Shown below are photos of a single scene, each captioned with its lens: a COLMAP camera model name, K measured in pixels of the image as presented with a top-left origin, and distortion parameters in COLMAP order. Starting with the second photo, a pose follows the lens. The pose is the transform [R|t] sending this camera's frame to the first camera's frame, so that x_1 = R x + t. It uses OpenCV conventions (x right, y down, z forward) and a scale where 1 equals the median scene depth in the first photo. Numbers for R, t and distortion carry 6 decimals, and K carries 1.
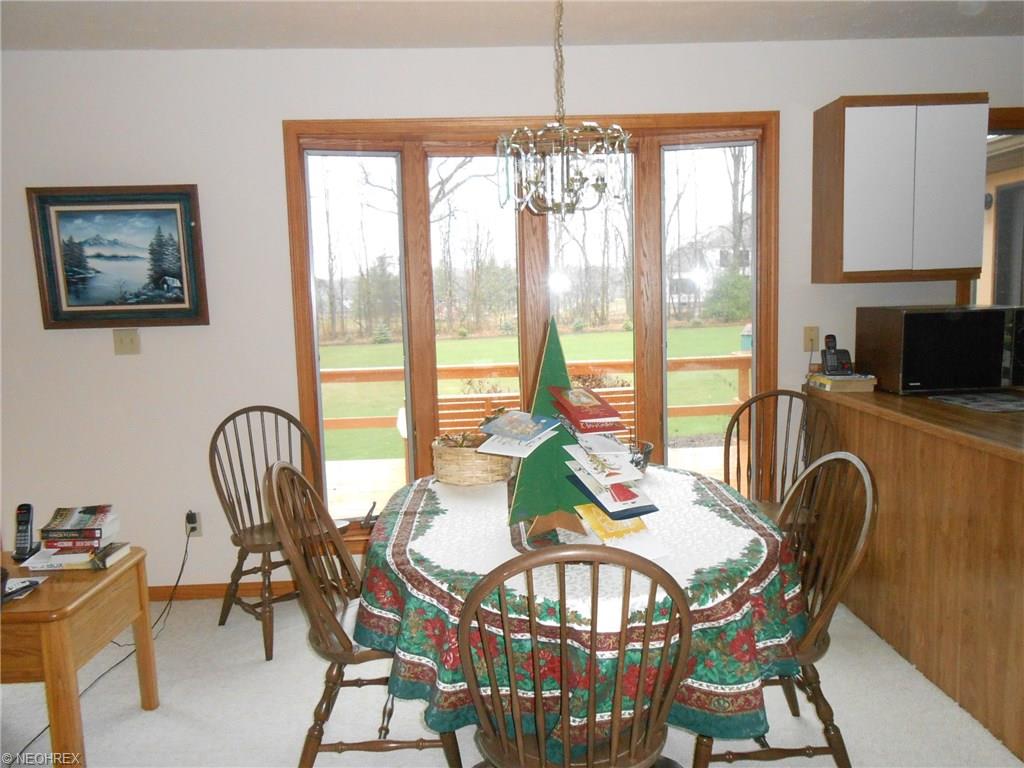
lens RADIAL K [[804.0, 0, 512.0], [0, 804.0, 384.0], [0, 0, 1]] dist [0.000856, 0.007859]
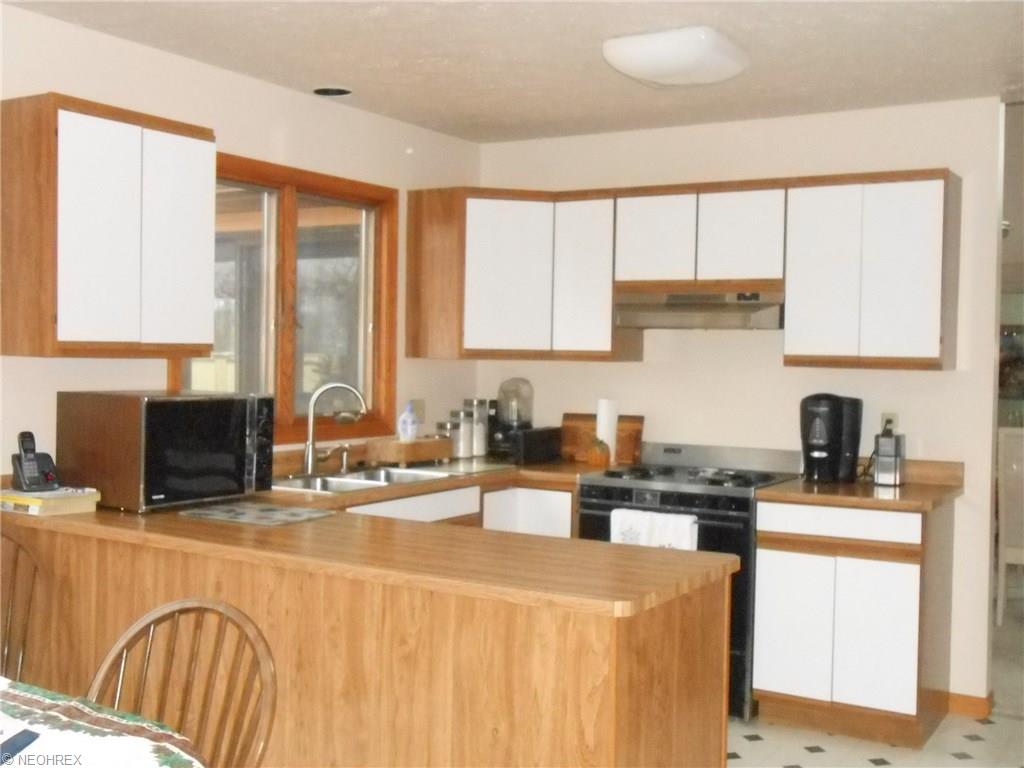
lens RADIAL K [[1155.9, 0, 512.0], [0, 1155.9, 384.0], [0, 0, 1]] dist [-0.006065, -0.012852]
pose [[0.552026, 0.019718, 0.833594, -0.205635], [0.062404, 0.995940, -0.064883, -0.014042], [-0.831489, 0.087837, 0.548554, 0.138105]]
